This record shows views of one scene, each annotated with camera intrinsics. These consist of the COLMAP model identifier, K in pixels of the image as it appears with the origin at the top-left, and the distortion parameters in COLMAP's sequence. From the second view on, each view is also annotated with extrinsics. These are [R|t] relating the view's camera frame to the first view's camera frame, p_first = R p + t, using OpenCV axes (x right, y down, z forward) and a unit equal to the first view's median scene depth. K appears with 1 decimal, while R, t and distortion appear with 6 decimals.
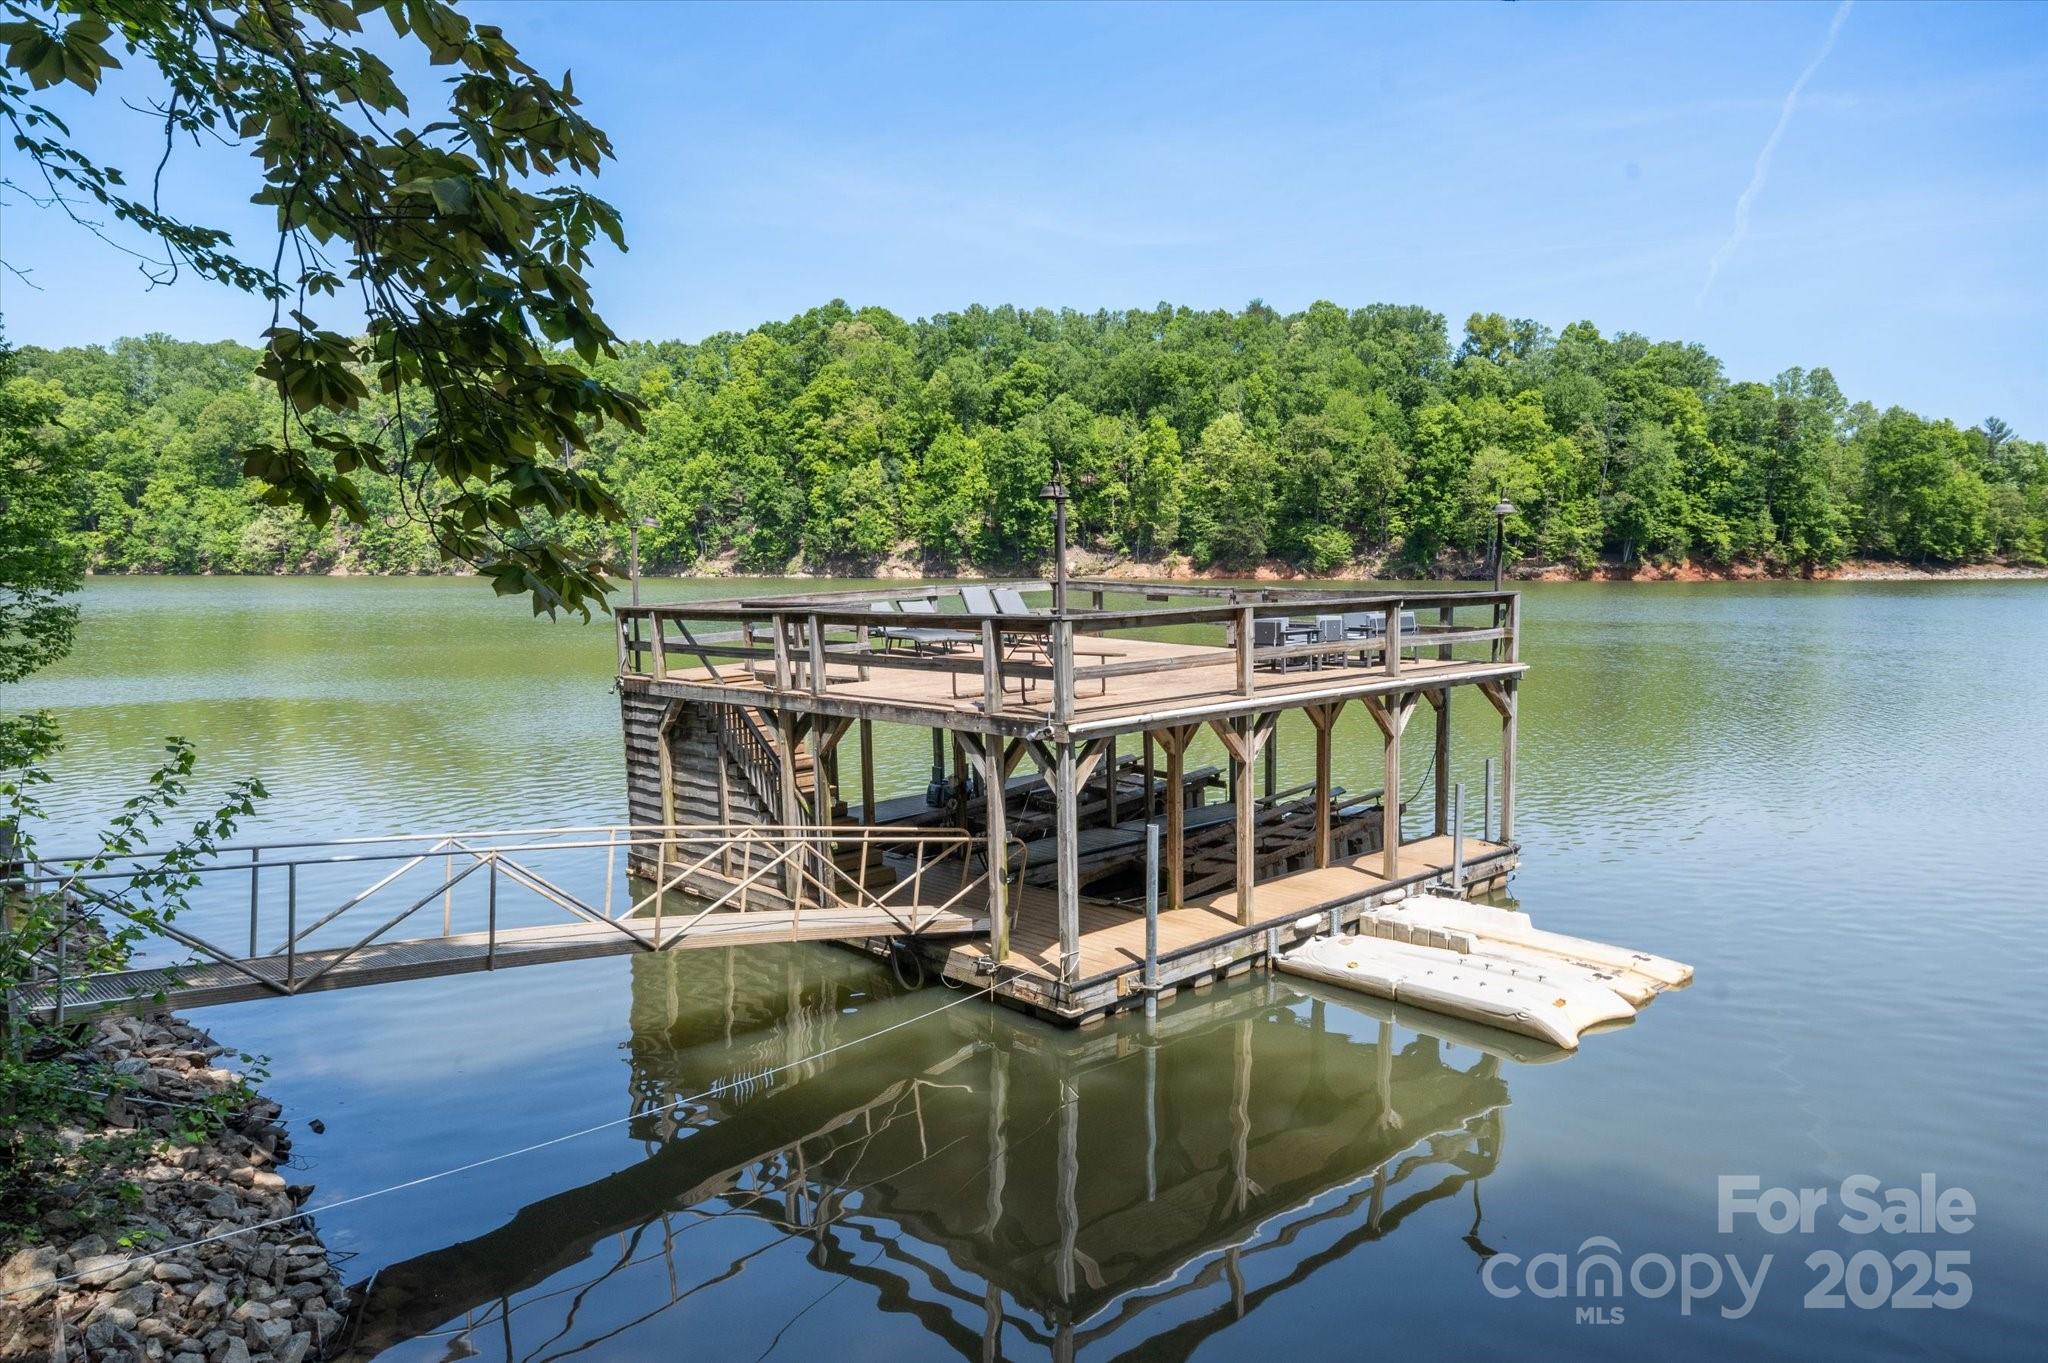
lens RADIAL K [[1399.8, 0, 1024.0], [0, 1399.8, 681.5], [0, 0, 1]] dist [-0.021179, 0.087795]
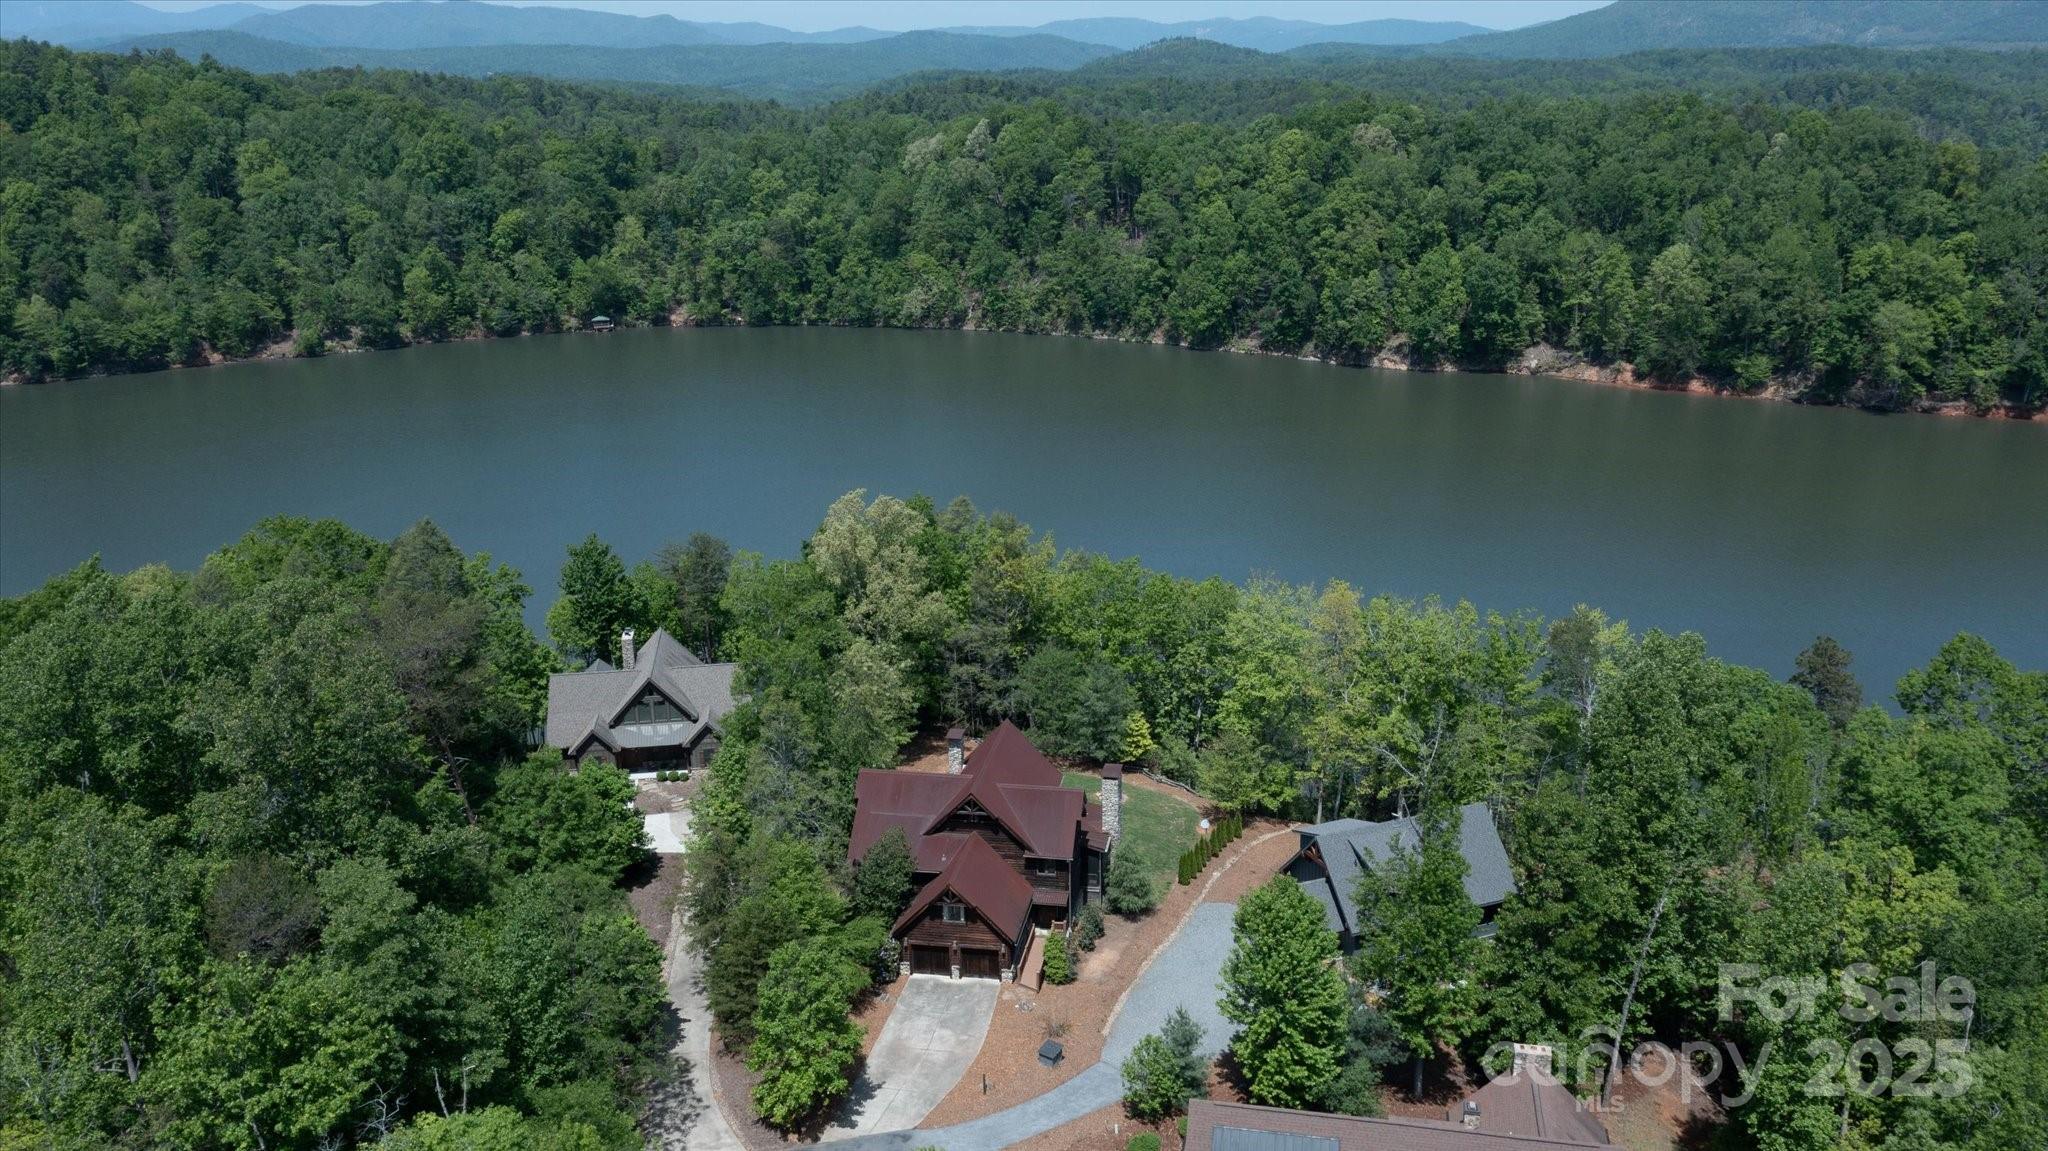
lens RADIAL K [[1635.1, 0, 1024.0], [0, 1635.1, 575.5], [0, 0, 1]] dist [0.003979, 0.011880]
pose [[0.927554, 0.087299, -0.363348, 0.147366], [-0.014269, 0.979894, 0.199006, -0.170201], [0.373416, -0.179404, 0.910151, -0.451678]]
